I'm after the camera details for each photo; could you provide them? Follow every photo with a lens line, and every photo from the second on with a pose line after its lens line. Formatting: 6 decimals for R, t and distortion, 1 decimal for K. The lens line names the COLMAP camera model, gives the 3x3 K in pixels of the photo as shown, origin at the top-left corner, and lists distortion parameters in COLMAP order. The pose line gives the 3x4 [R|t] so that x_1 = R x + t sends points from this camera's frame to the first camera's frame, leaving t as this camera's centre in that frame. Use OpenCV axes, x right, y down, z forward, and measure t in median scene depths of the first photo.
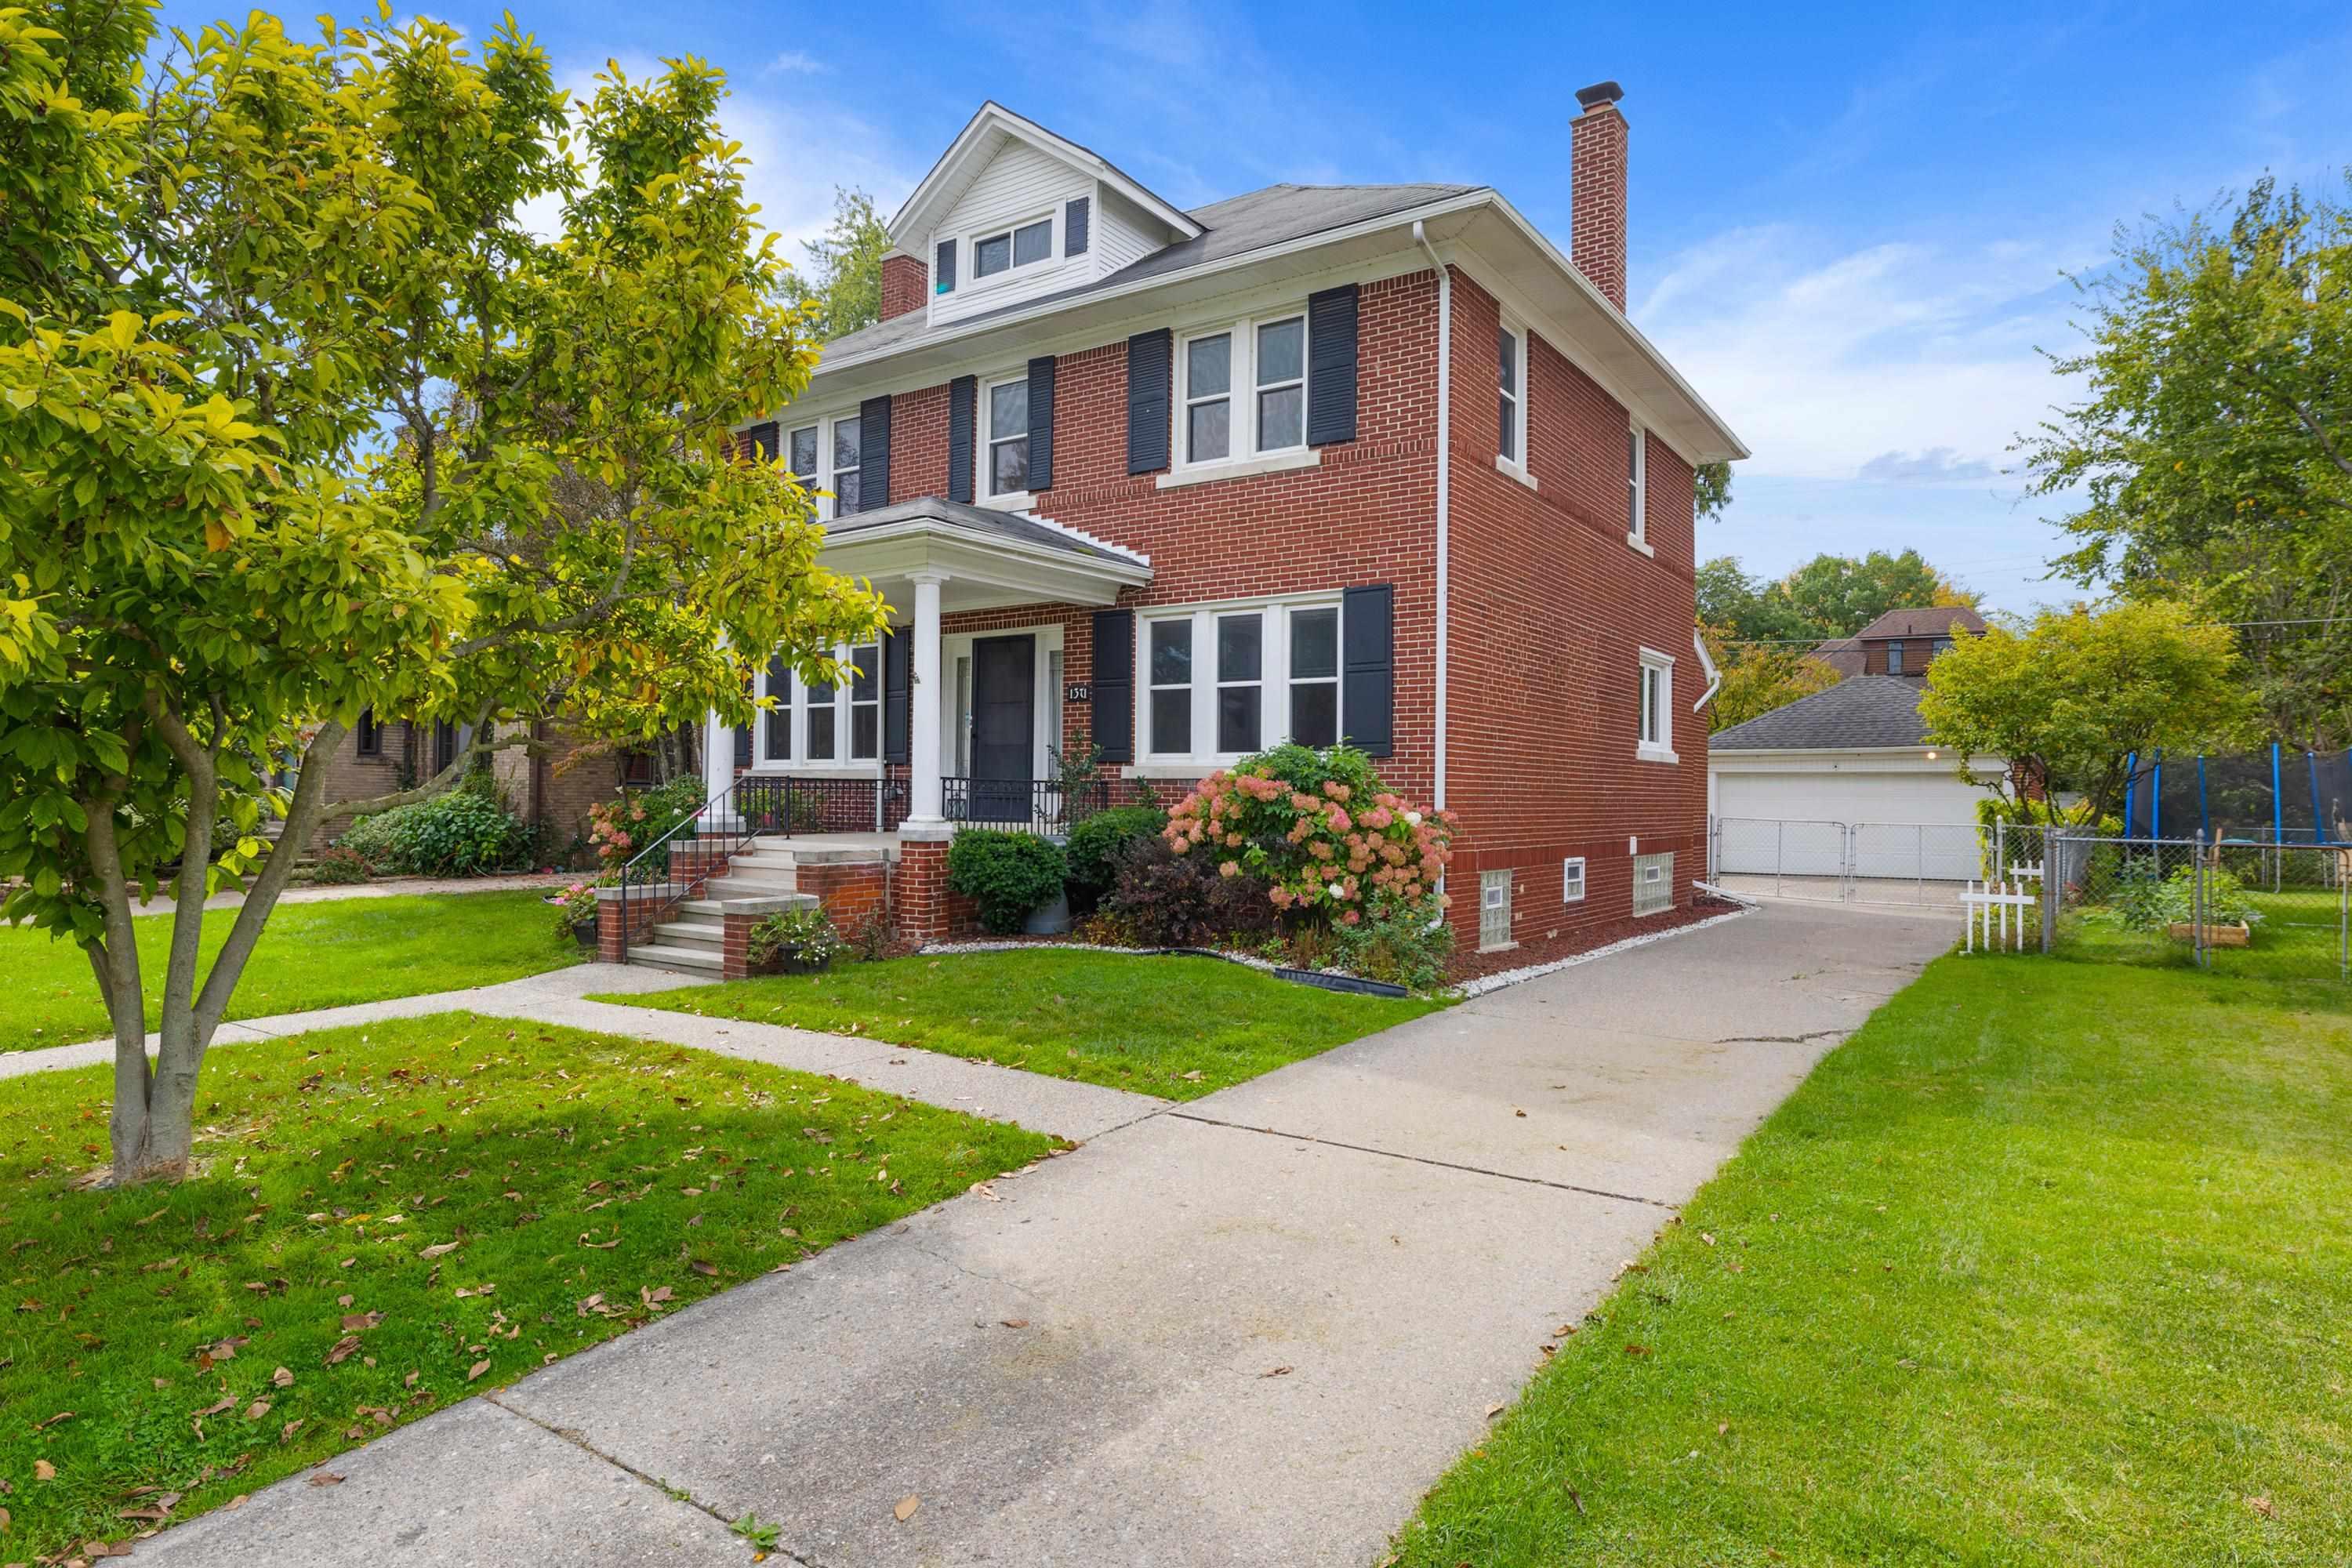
lens RADIAL K [[1097.2, 0, 1176.0], [0, 1097.2, 784.0], [0, 0, 1]] dist [-0.001267, -0.000108]
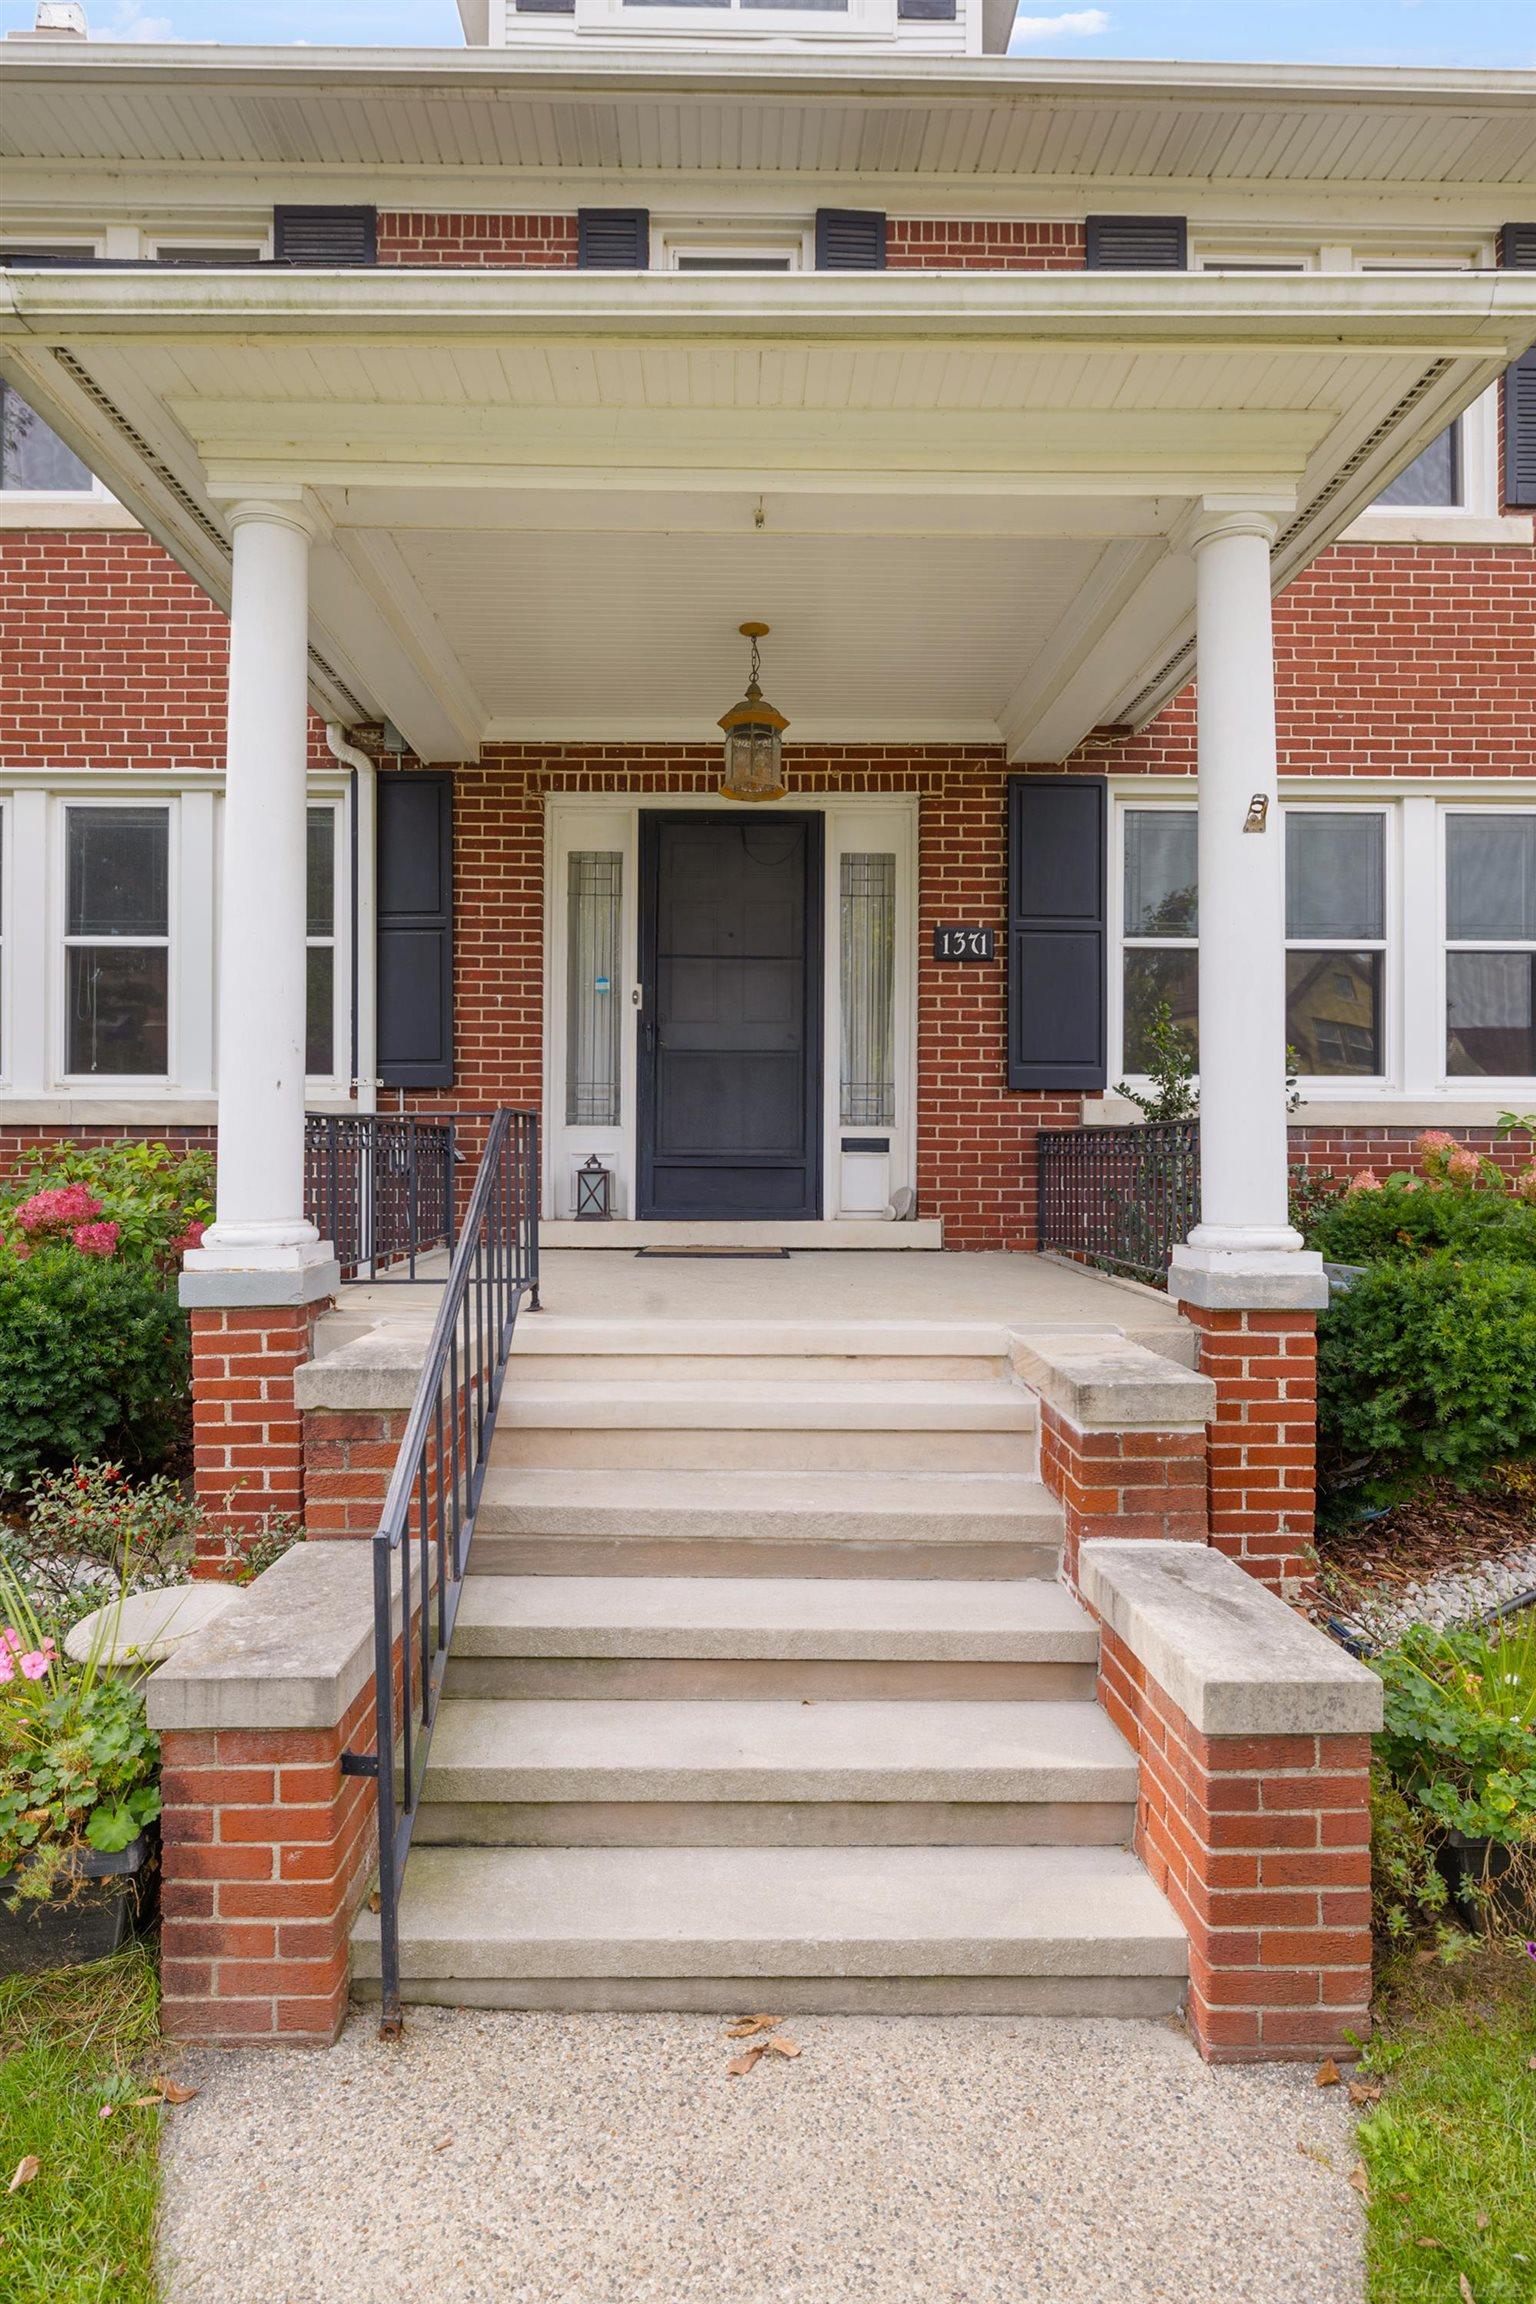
lens RADIAL K [[1917.7, 0, 767.5], [0, 1917.7, 1113.5], [0, 0, 1]] dist [-0.006633, -0.002858]
pose [[0.838518, -0.006212, 0.544839, -0.560834], [0.012246, 0.999897, -0.007446, -0.005145], [-0.544737, 0.012916, 0.838508, 0.332191]]
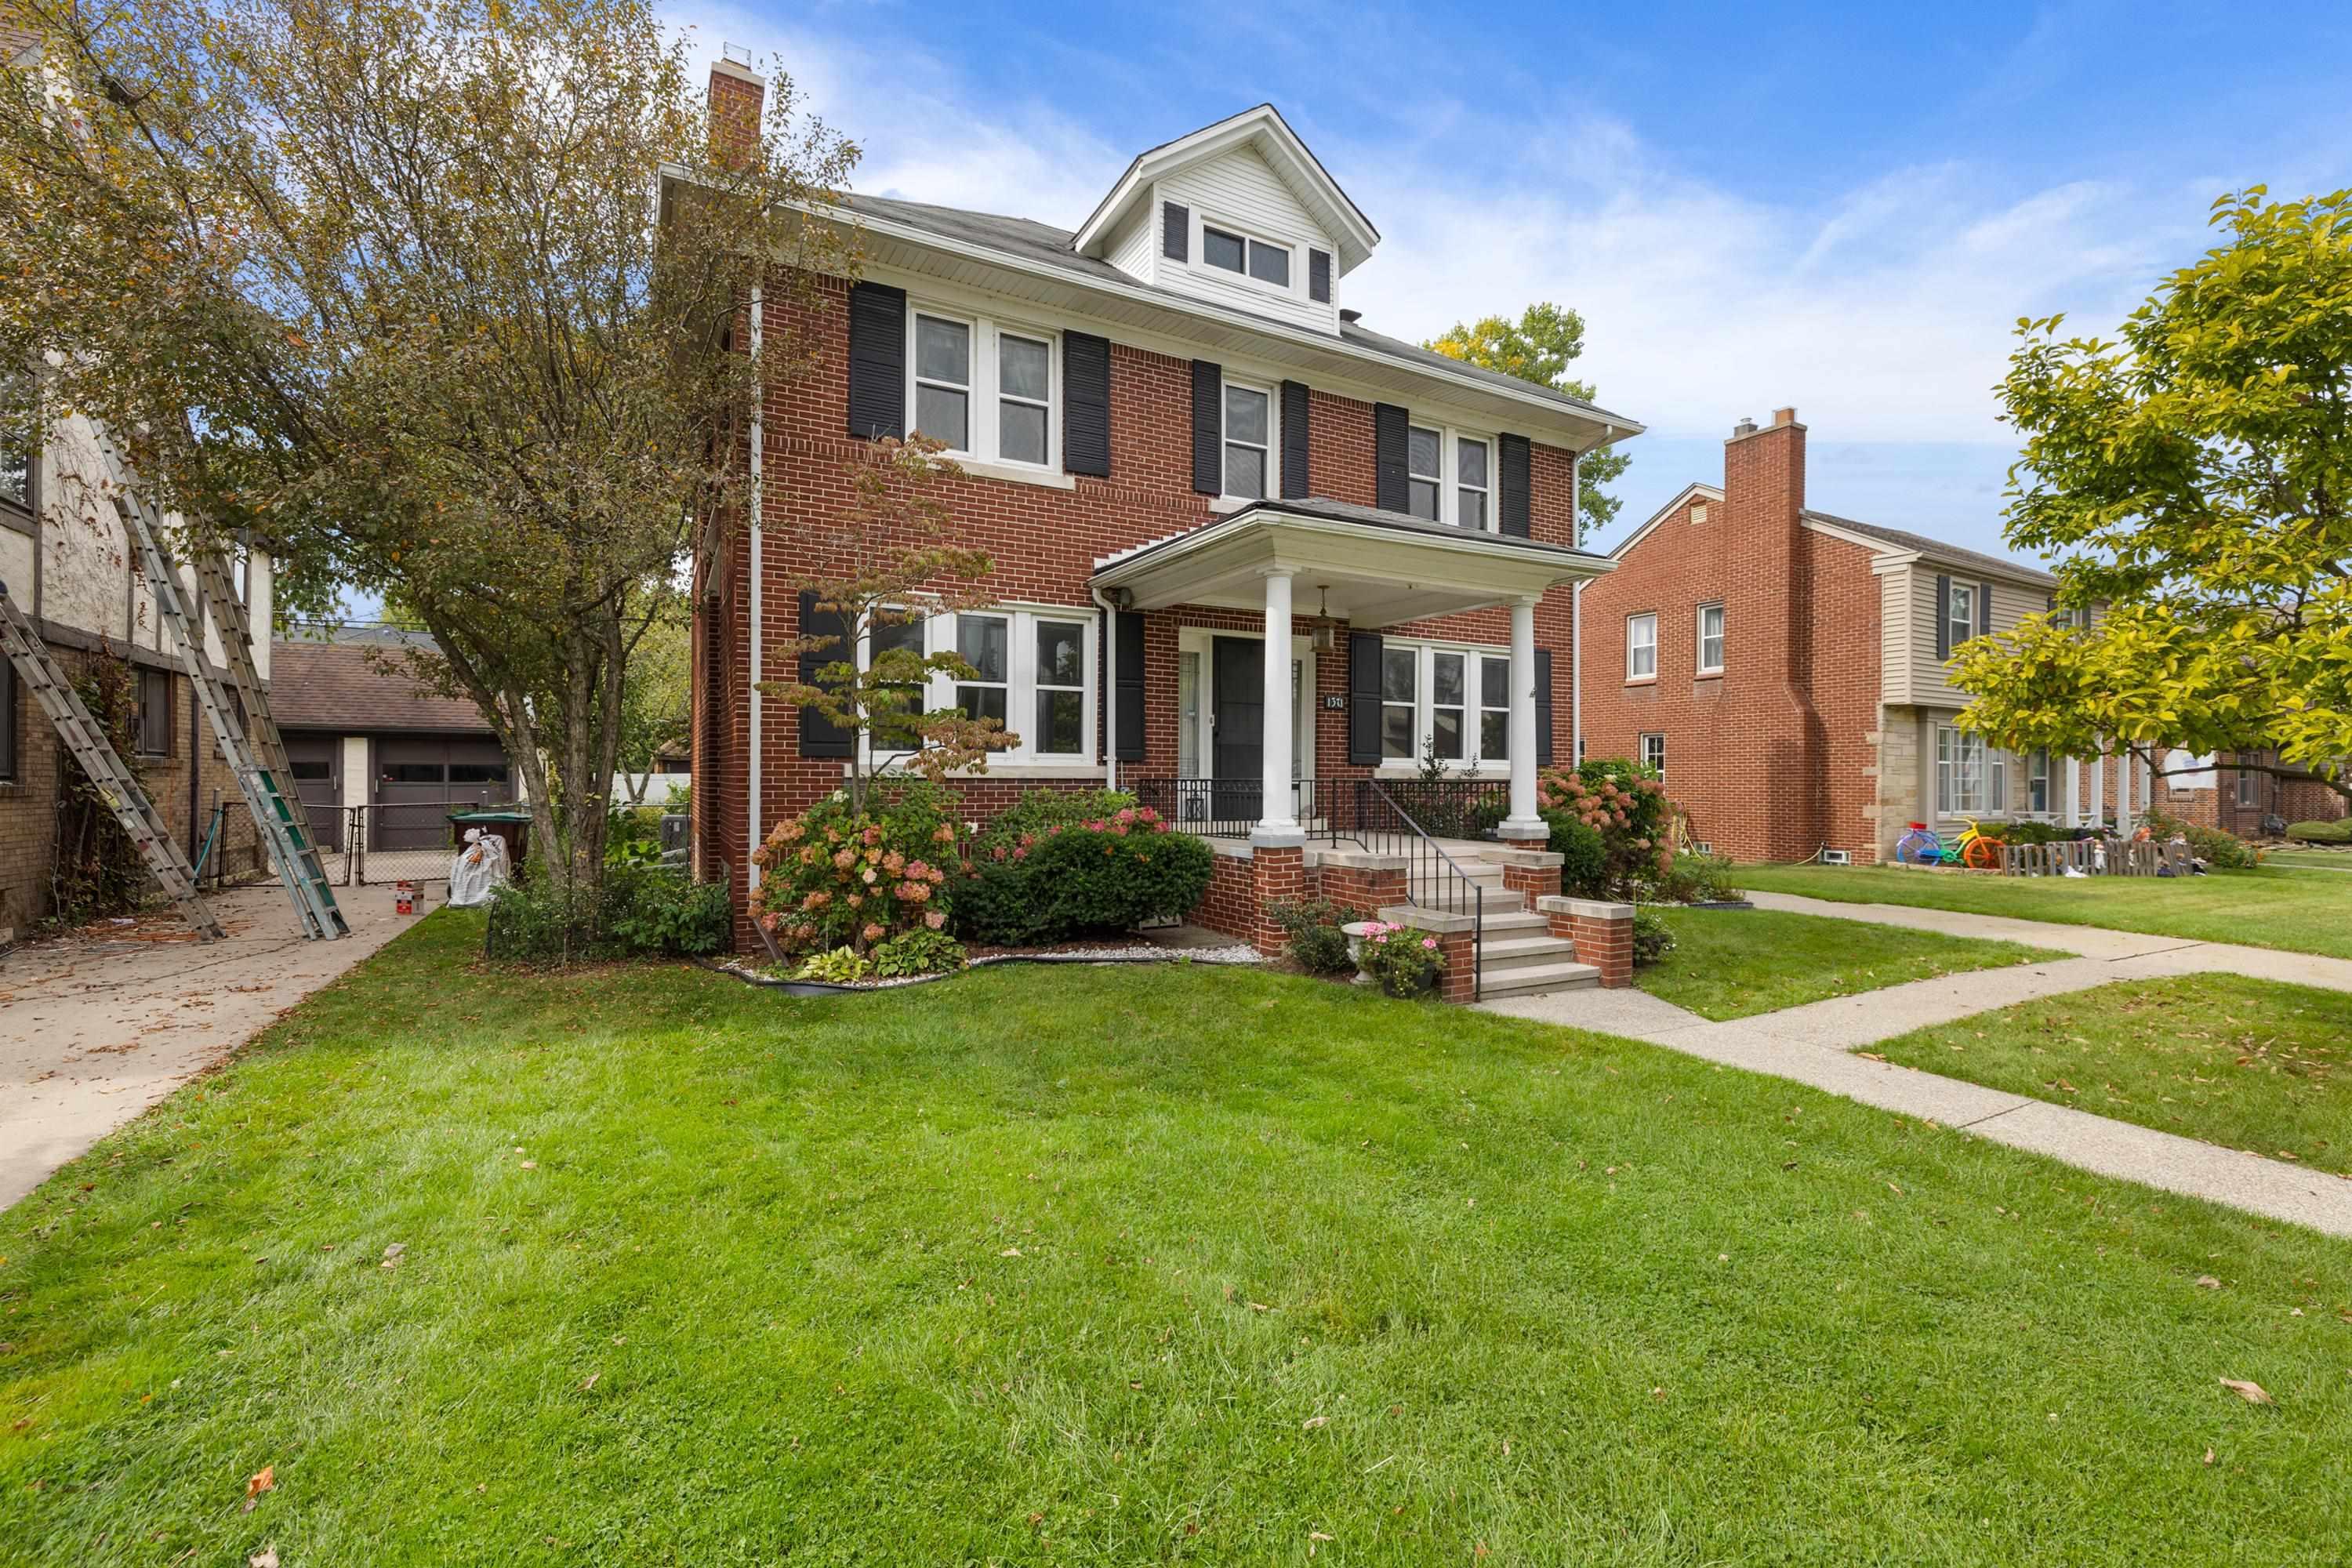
lens RADIAL K [[1004.0, 0, 1192.7], [0, 1004.0, 787.0], [0, 0, 1]] dist [0.000903, 0.000462]
pose [[0.498661, -0.013664, 0.866689, -0.970180], [0.008397, 0.999905, 0.010933, -0.009225], [-0.866756, 0.001825, 0.498729, 0.574579]]
